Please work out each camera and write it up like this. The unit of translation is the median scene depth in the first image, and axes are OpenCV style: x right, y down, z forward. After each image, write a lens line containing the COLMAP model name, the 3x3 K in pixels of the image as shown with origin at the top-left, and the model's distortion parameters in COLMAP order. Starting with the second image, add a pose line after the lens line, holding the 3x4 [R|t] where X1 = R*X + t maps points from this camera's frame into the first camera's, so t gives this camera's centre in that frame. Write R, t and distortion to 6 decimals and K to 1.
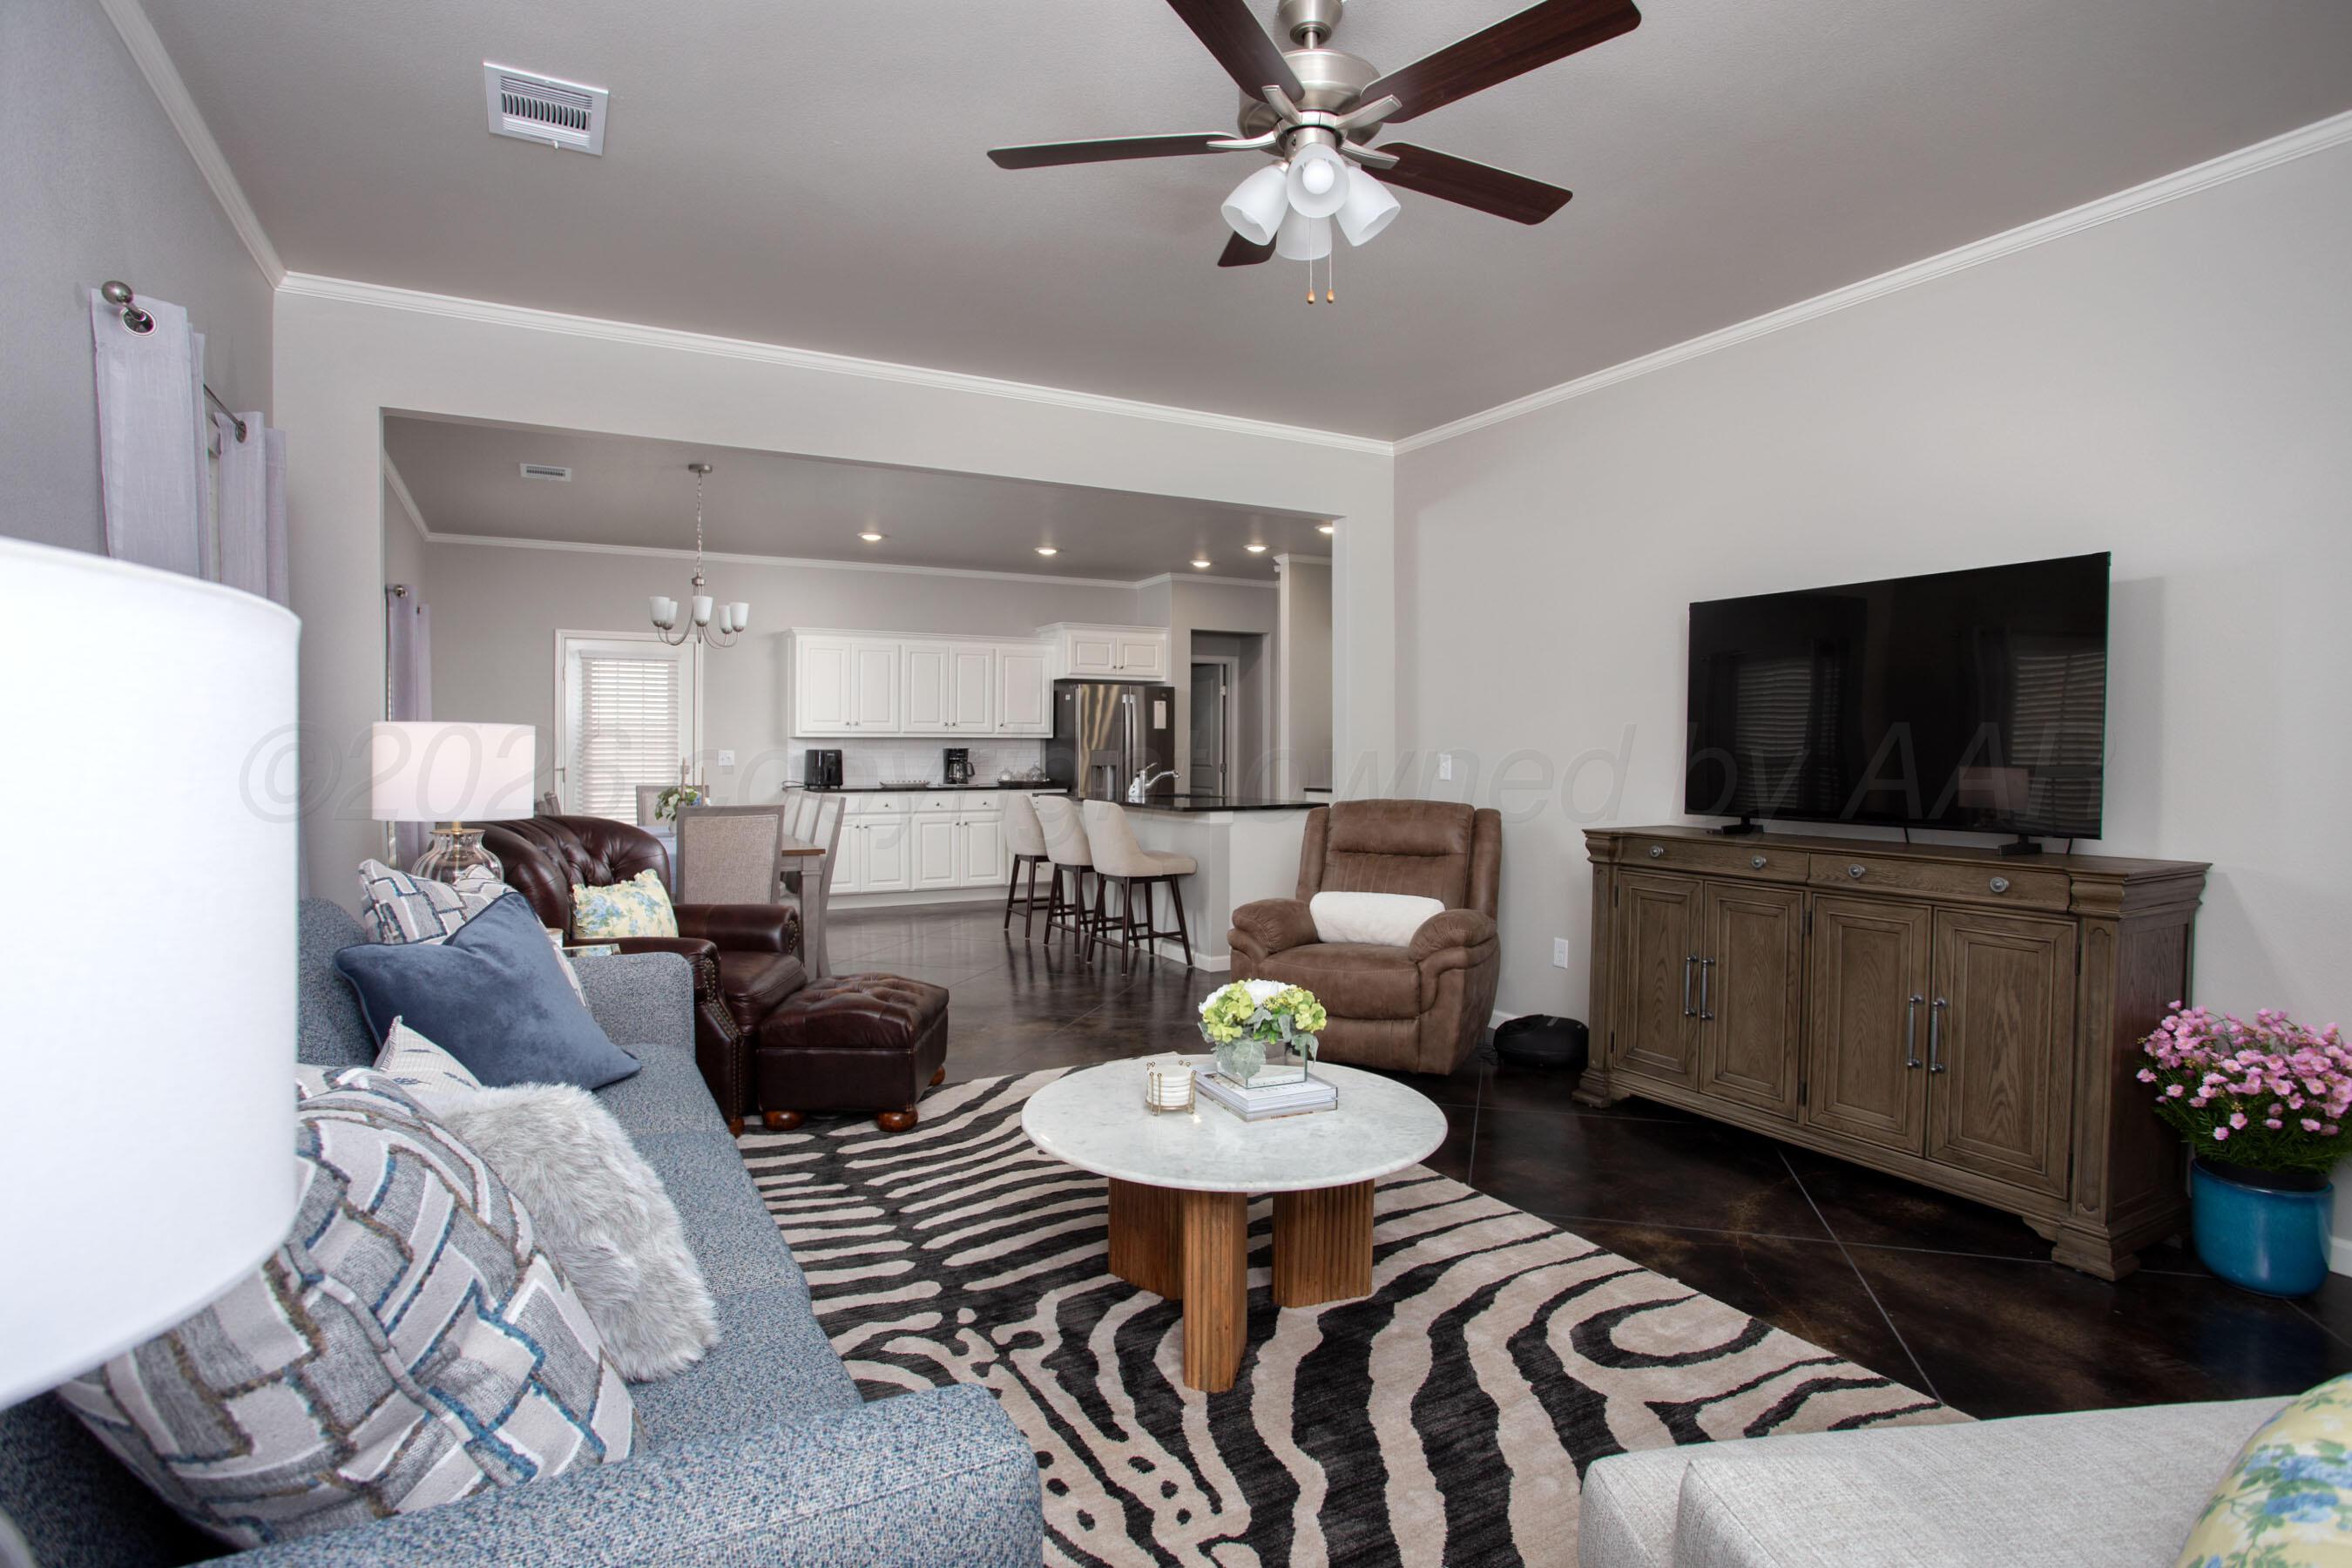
lens RADIAL K [[1178.7, 0, 1176.0], [0, 1178.7, 784.0], [0, 0, 1]] dist [-0.046161, 0.000560]
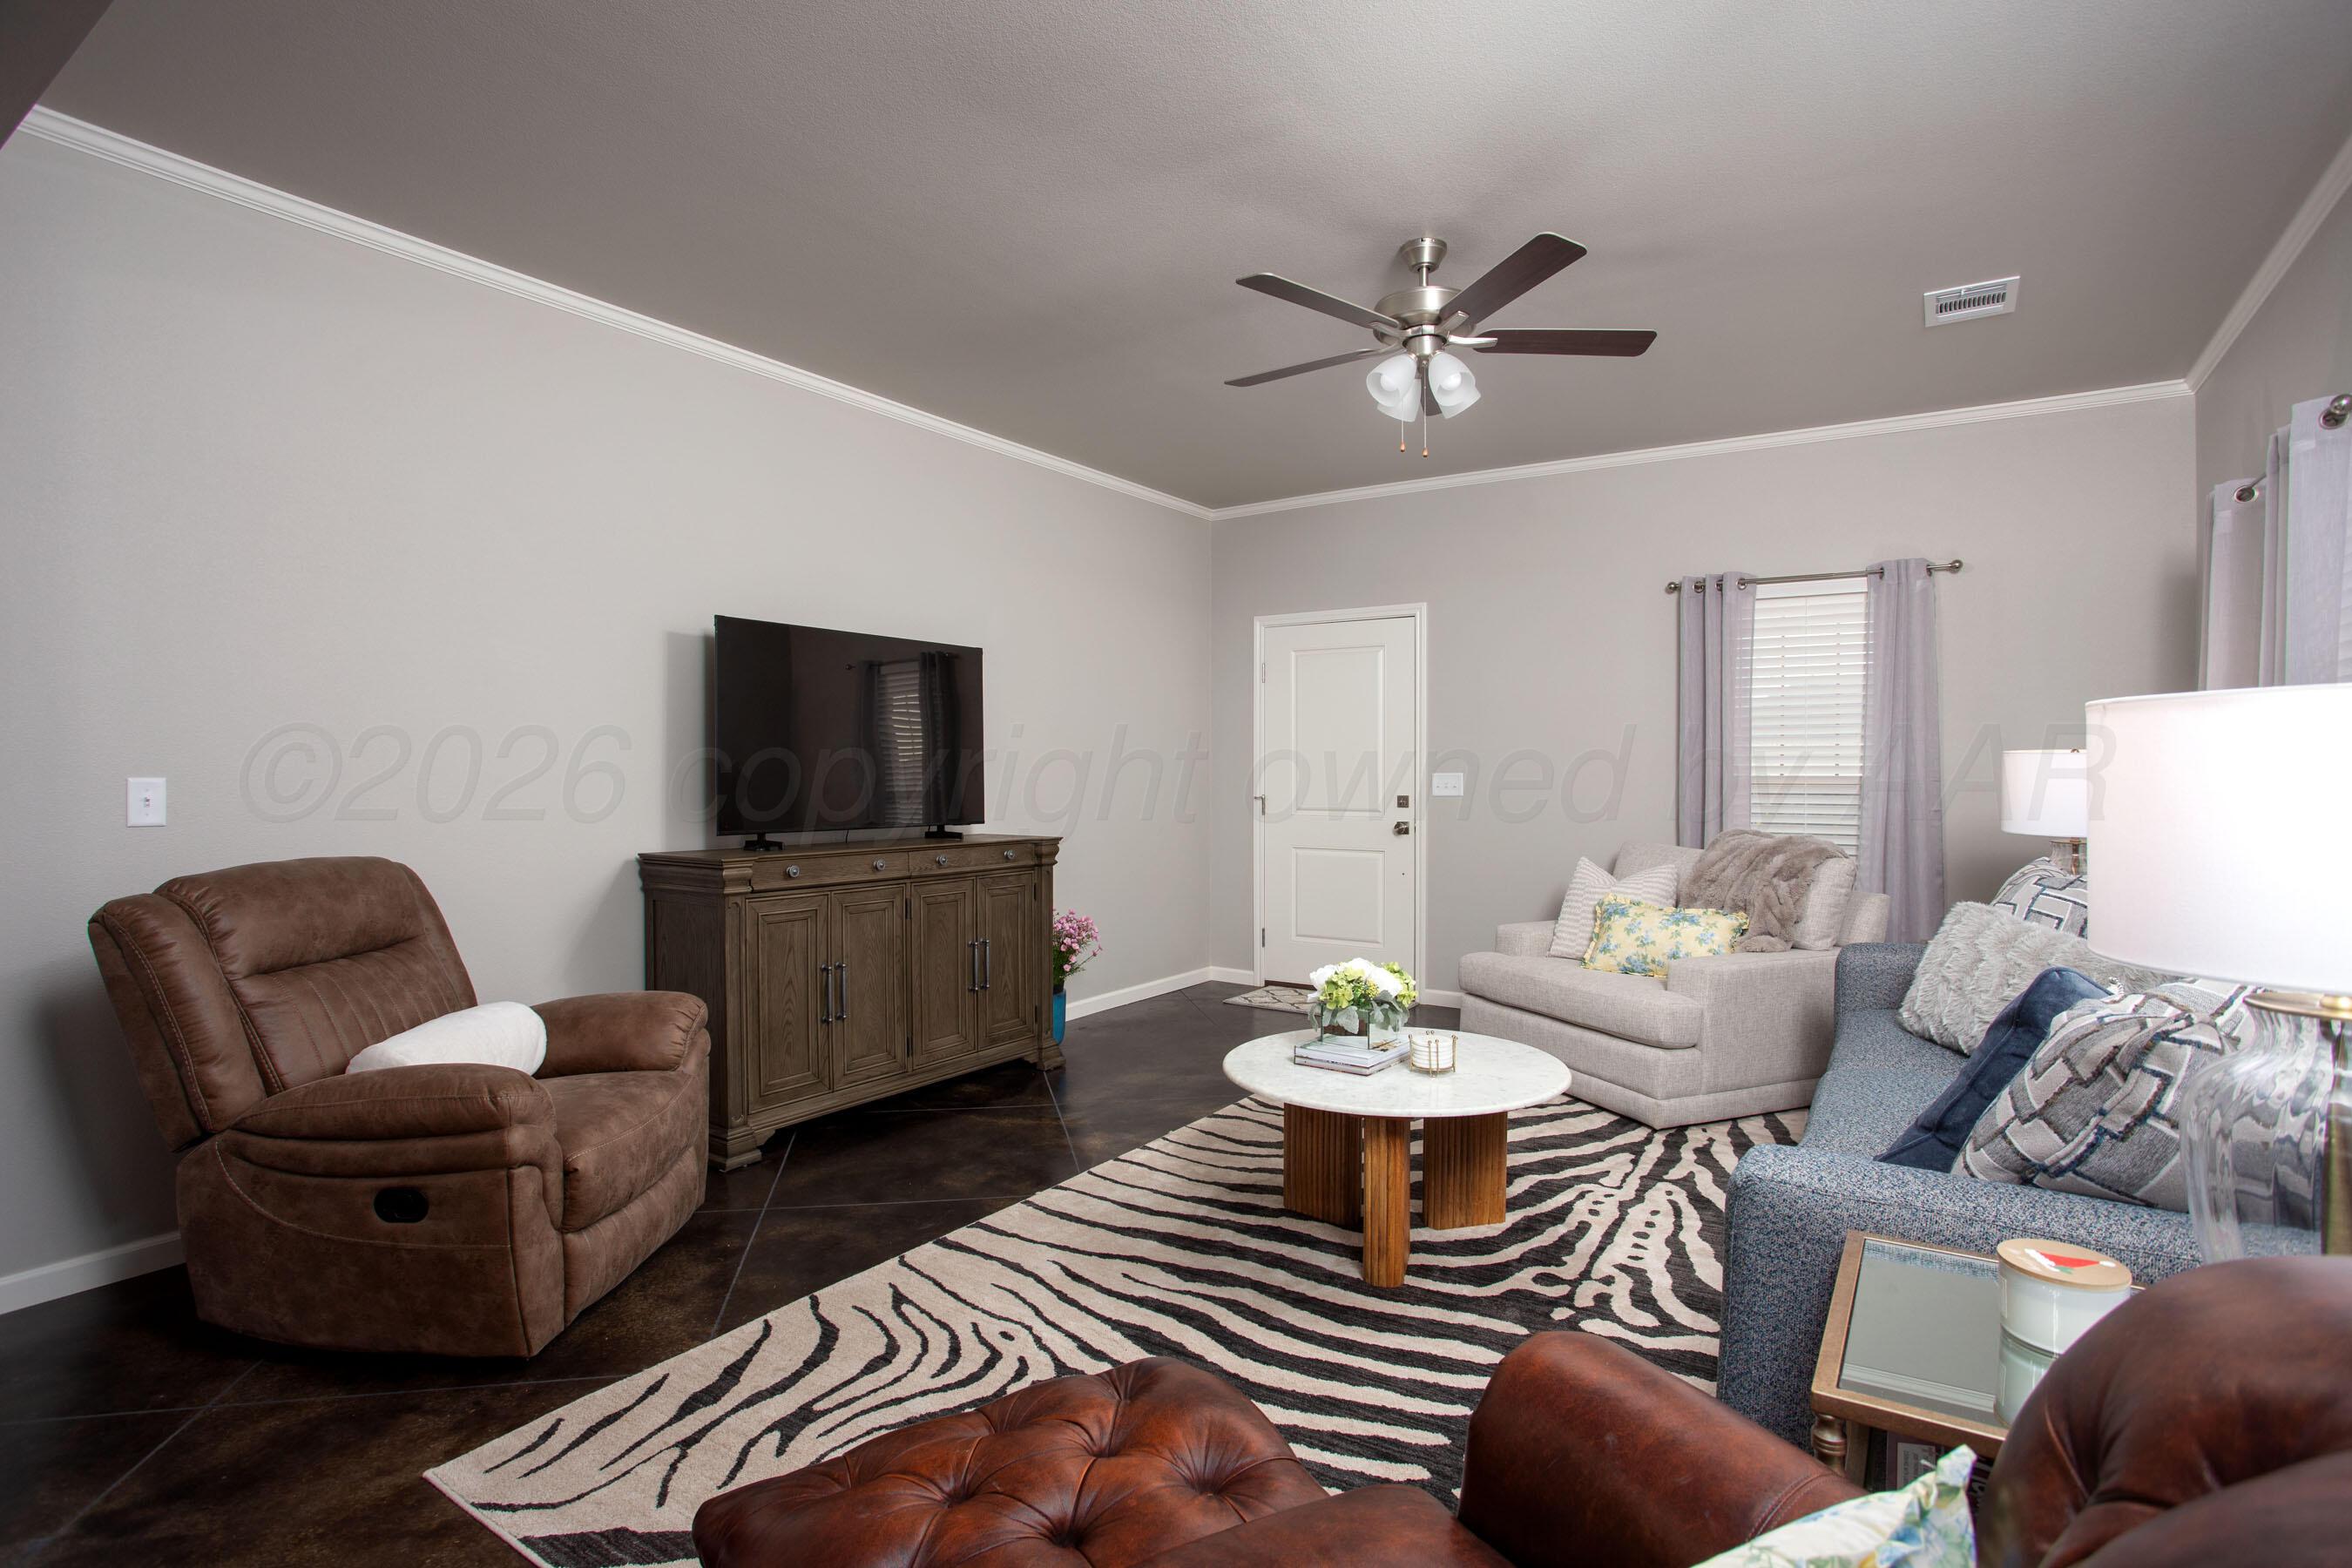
lens RADIAL K [[1178.7, 0, 1176.0], [0, 1178.7, 784.0], [0, 0, 1]] dist [-0.046161, 0.000560]
pose [[-0.476875, -0.017096, 0.878805, -0.843919], [0.016078, 0.999474, 0.028167, -0.052895], [-0.878824, 0.027562, -0.476349, 1.630021]]
